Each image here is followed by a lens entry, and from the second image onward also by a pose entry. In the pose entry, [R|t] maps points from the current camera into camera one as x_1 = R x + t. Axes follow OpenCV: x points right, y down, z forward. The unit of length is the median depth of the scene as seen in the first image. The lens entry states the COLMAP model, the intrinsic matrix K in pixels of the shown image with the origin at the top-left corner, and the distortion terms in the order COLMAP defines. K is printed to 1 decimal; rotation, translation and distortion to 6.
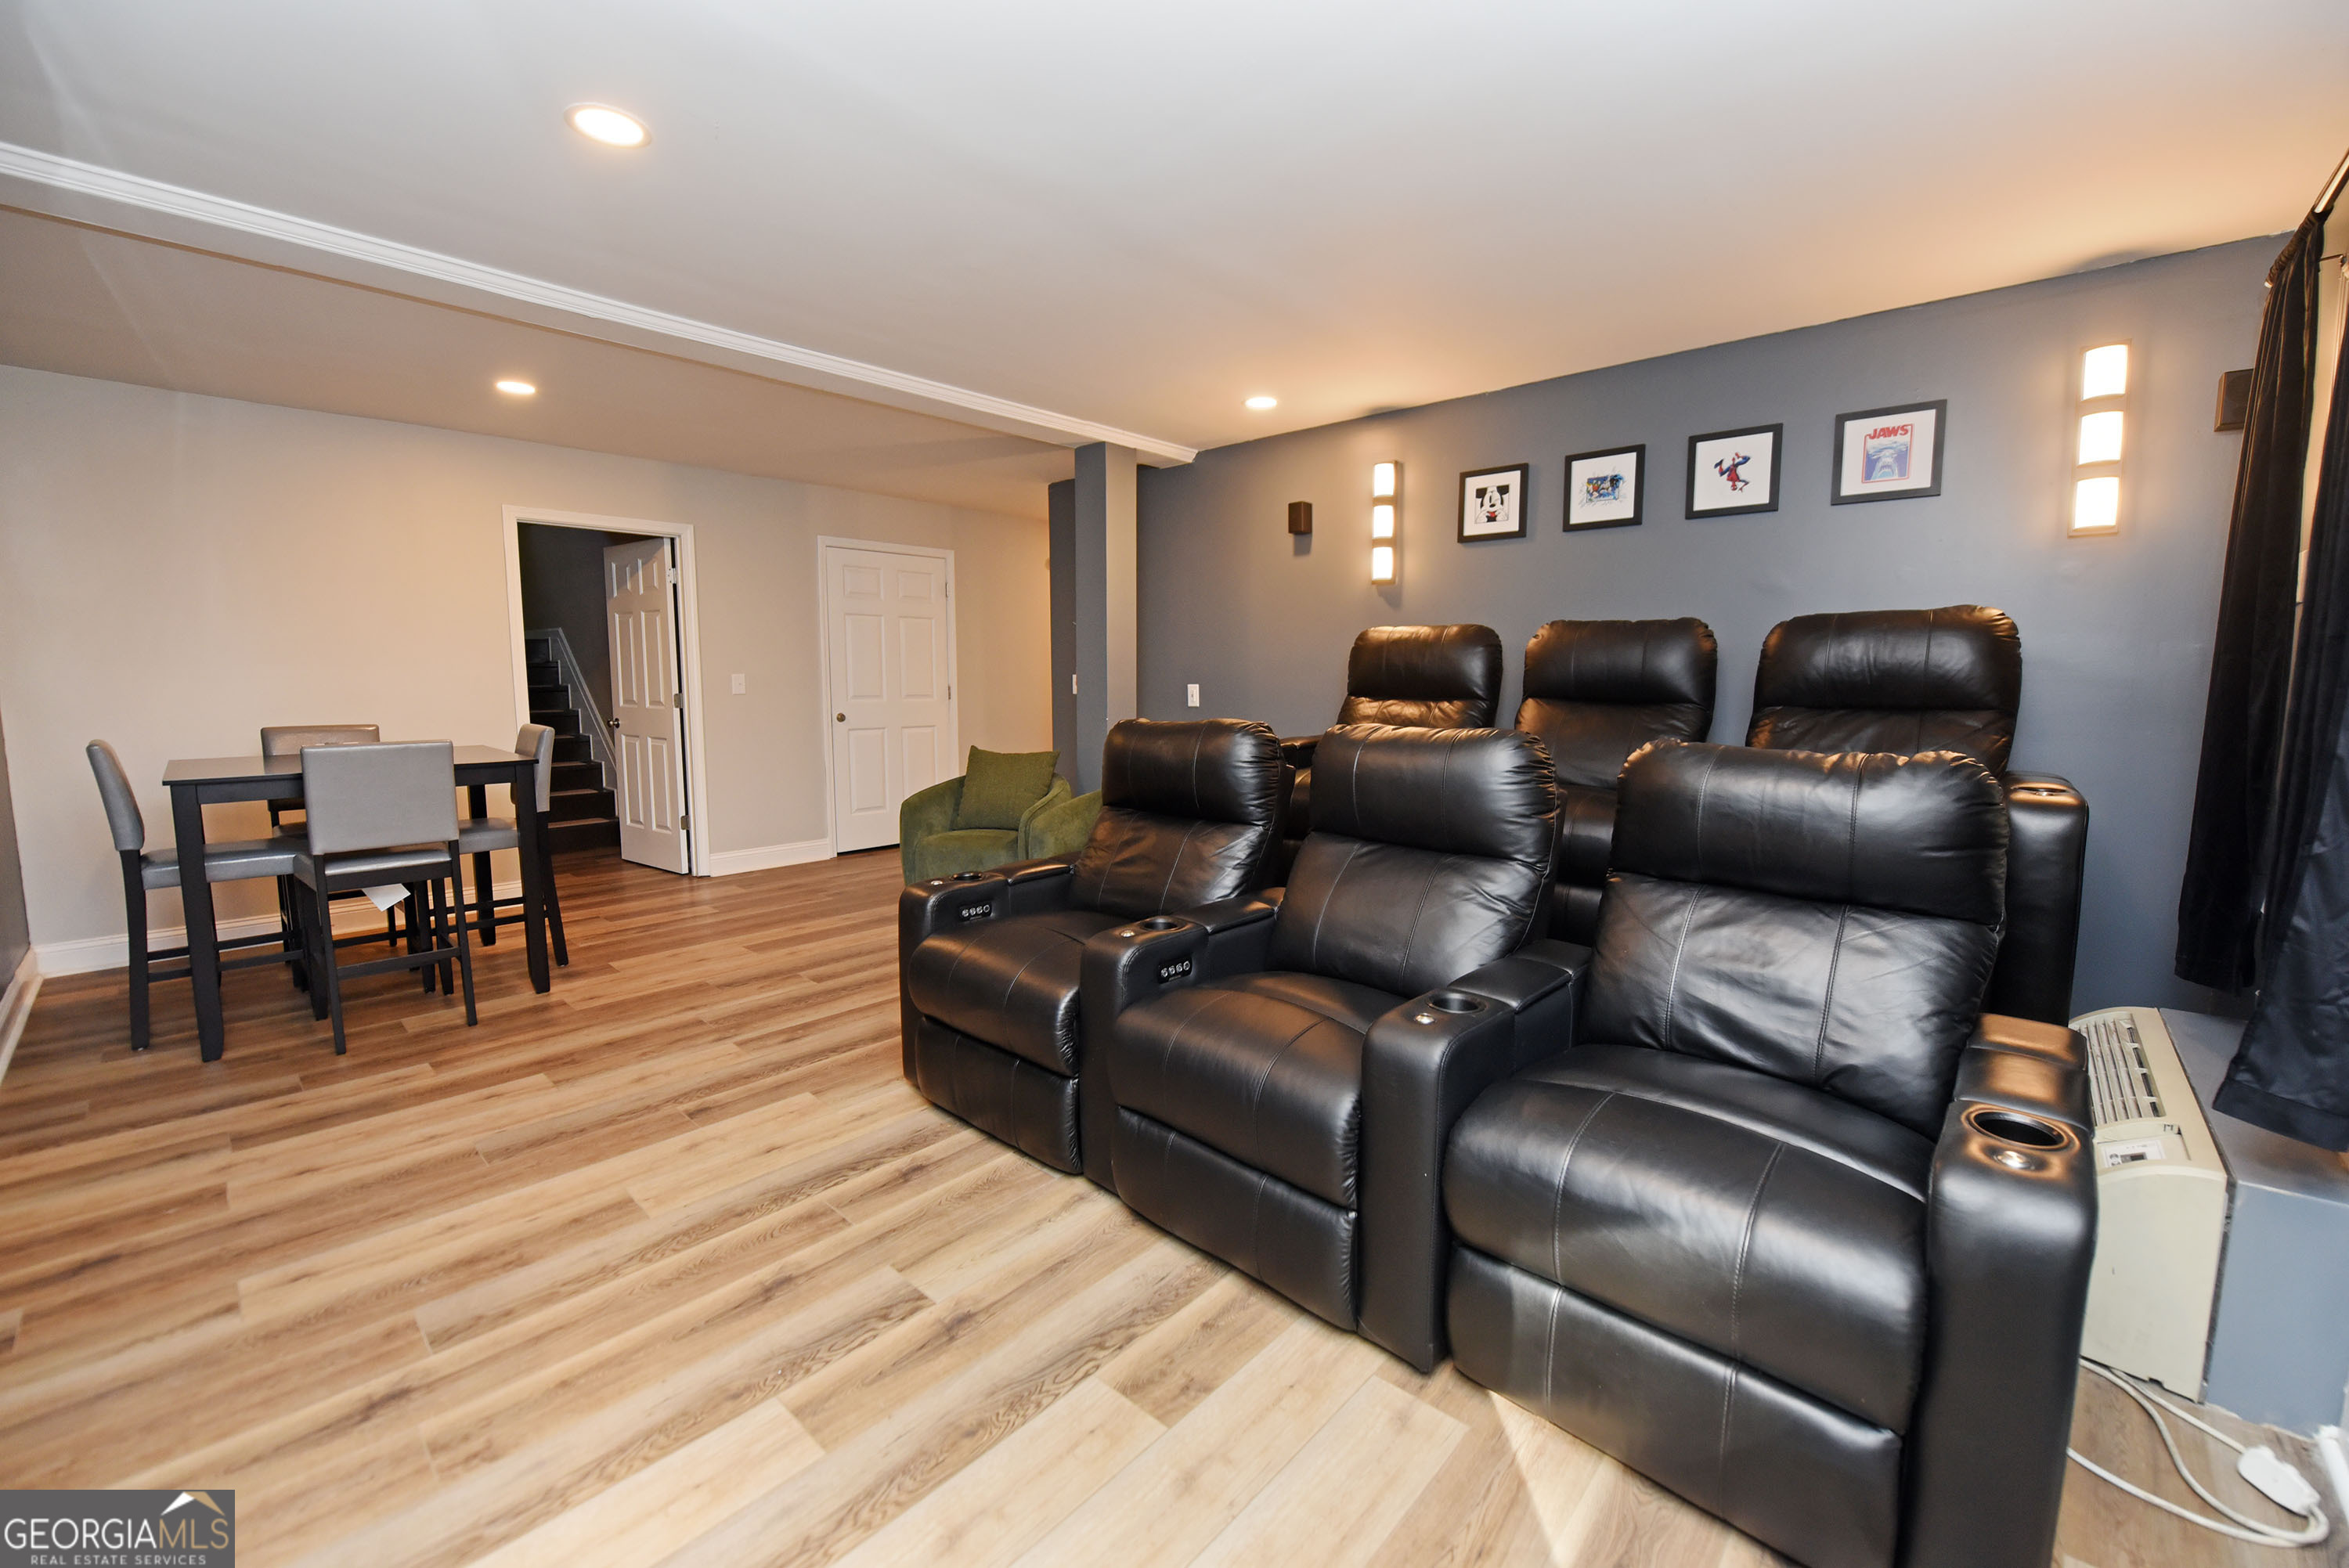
lens RADIAL K [[925.9, 0, 1181.0], [0, 925.9, 777.3], [0, 0, 1]] dist [-0.025181, 0.000120]
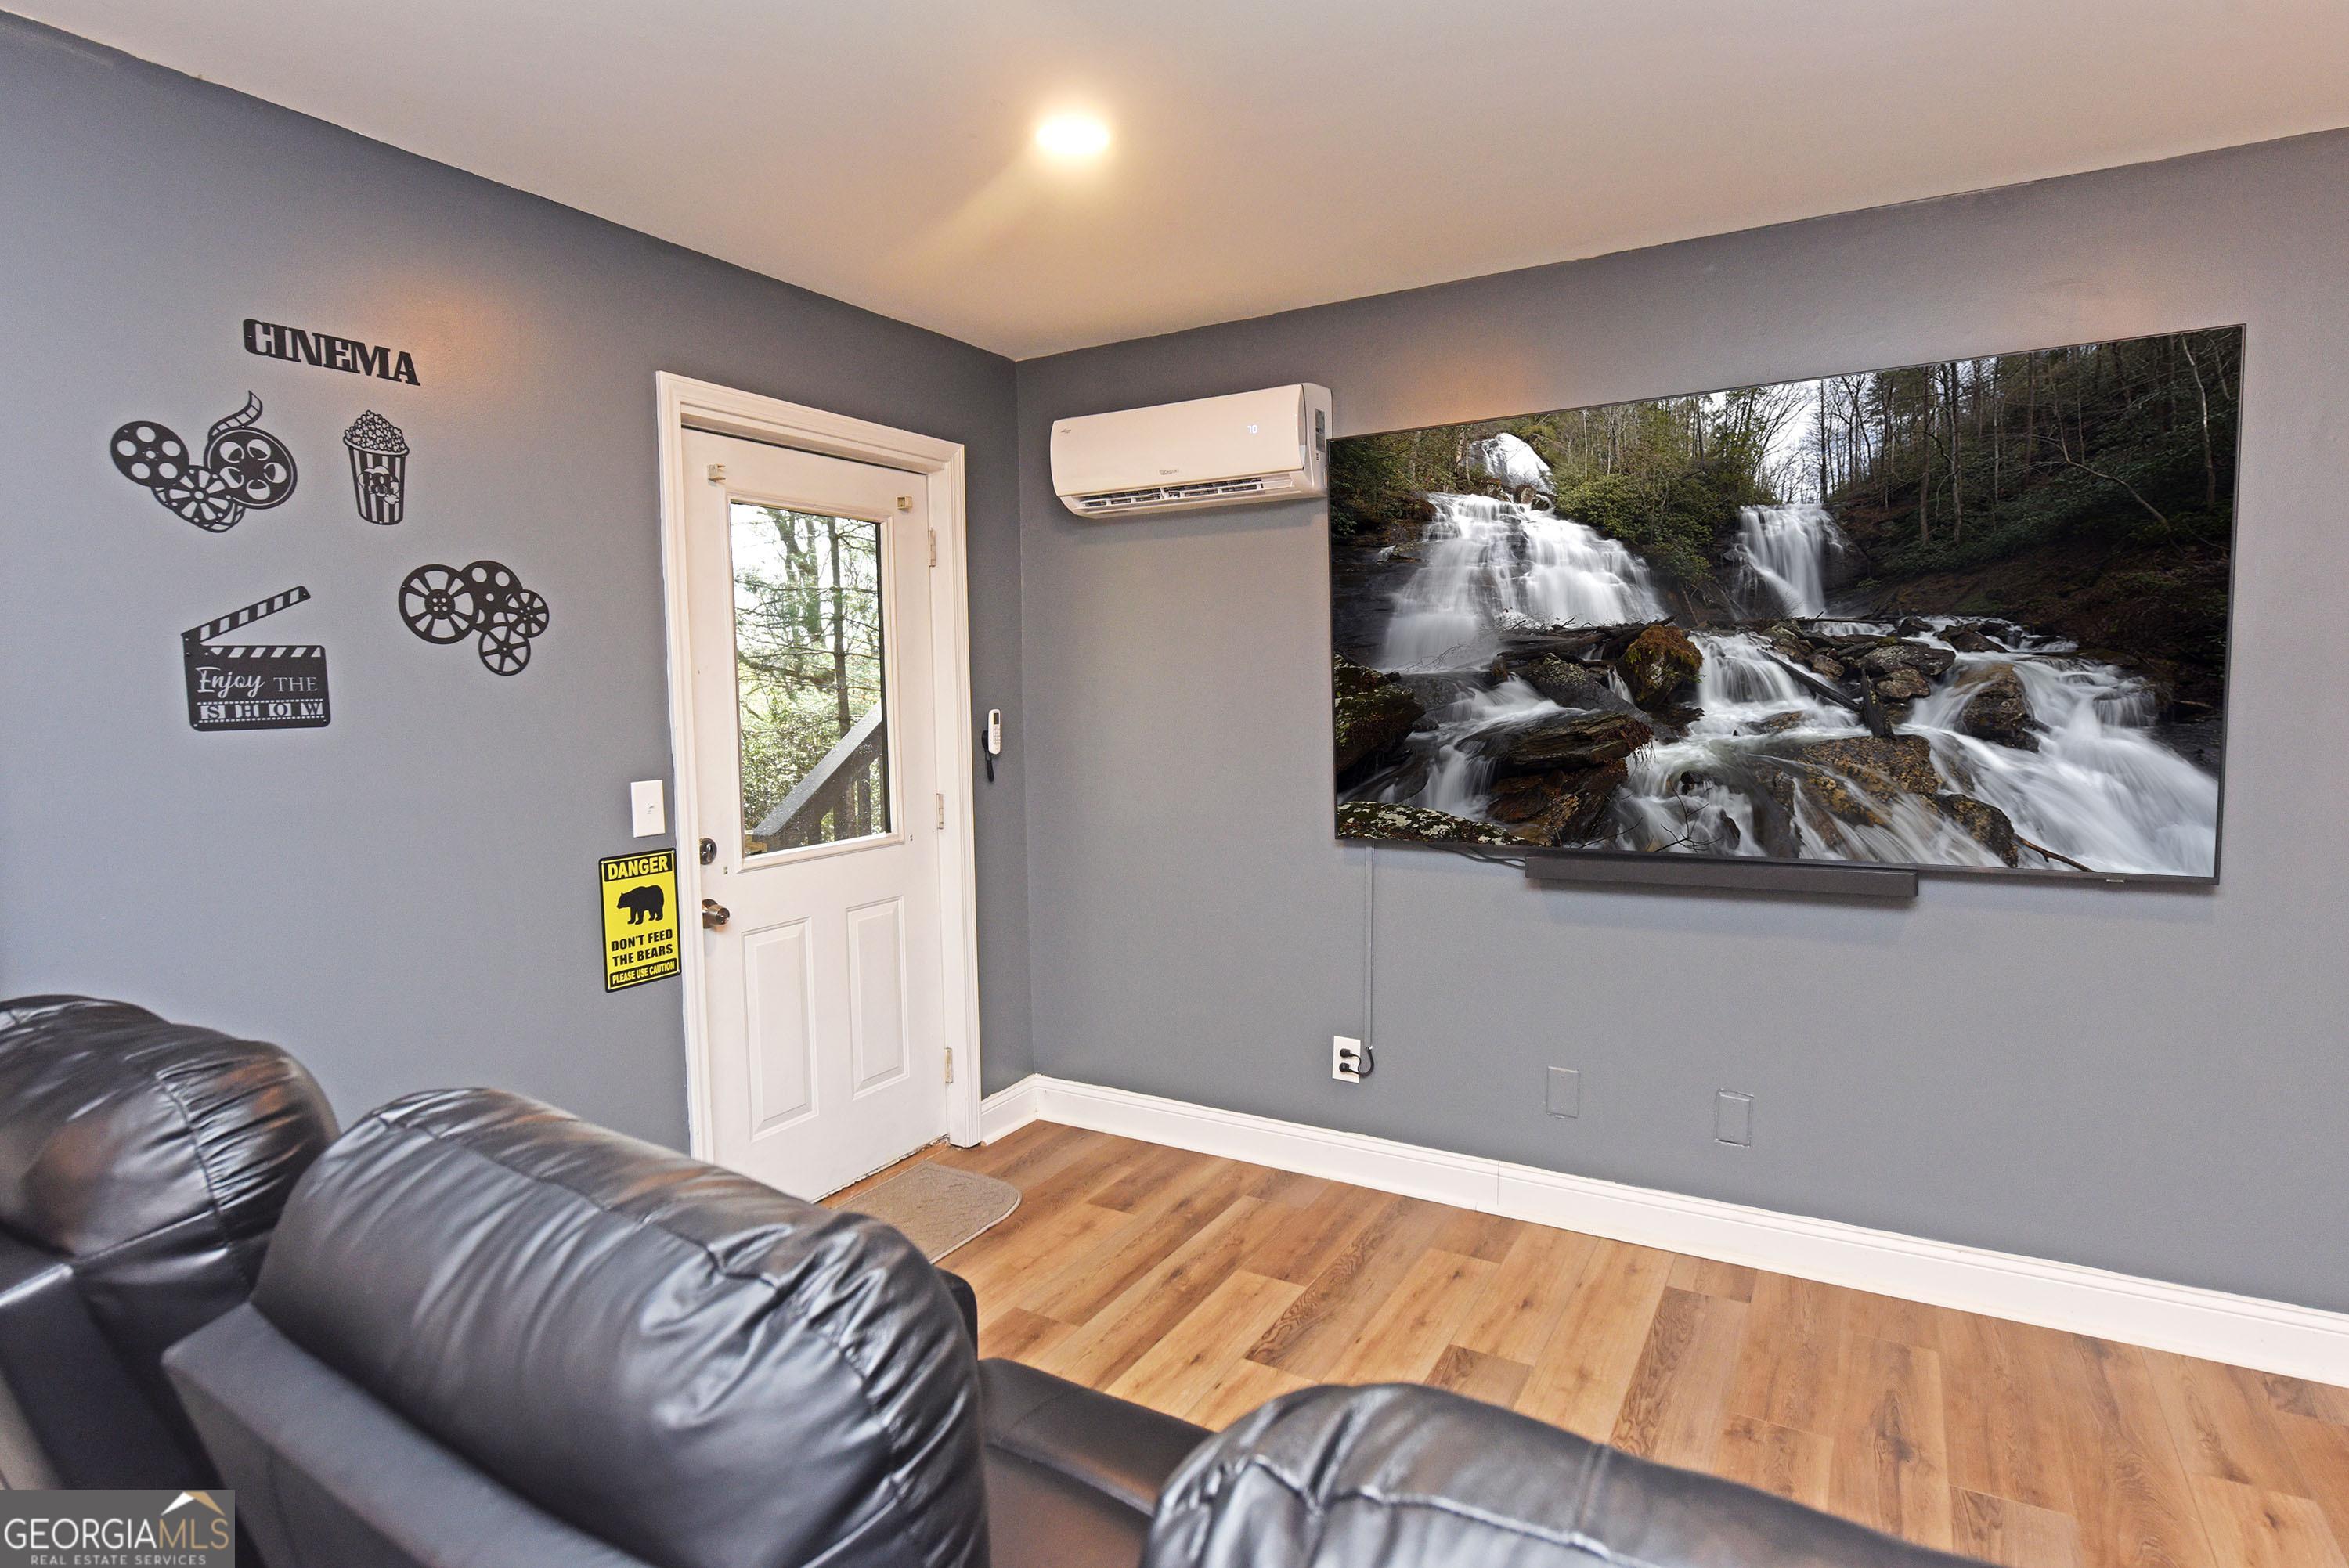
lens RADIAL K [[1227.6, 0, 1174.5], [0, 1227.6, 784.0], [0, 0, 1]] dist [0.000096, 0.000026]
pose [[-0.977524, 0.026913, -0.209098, 0.210373], [-0.013624, 0.981681, 0.190044, -0.306293], [0.210382, 0.188622, -0.959250, 1.848752]]
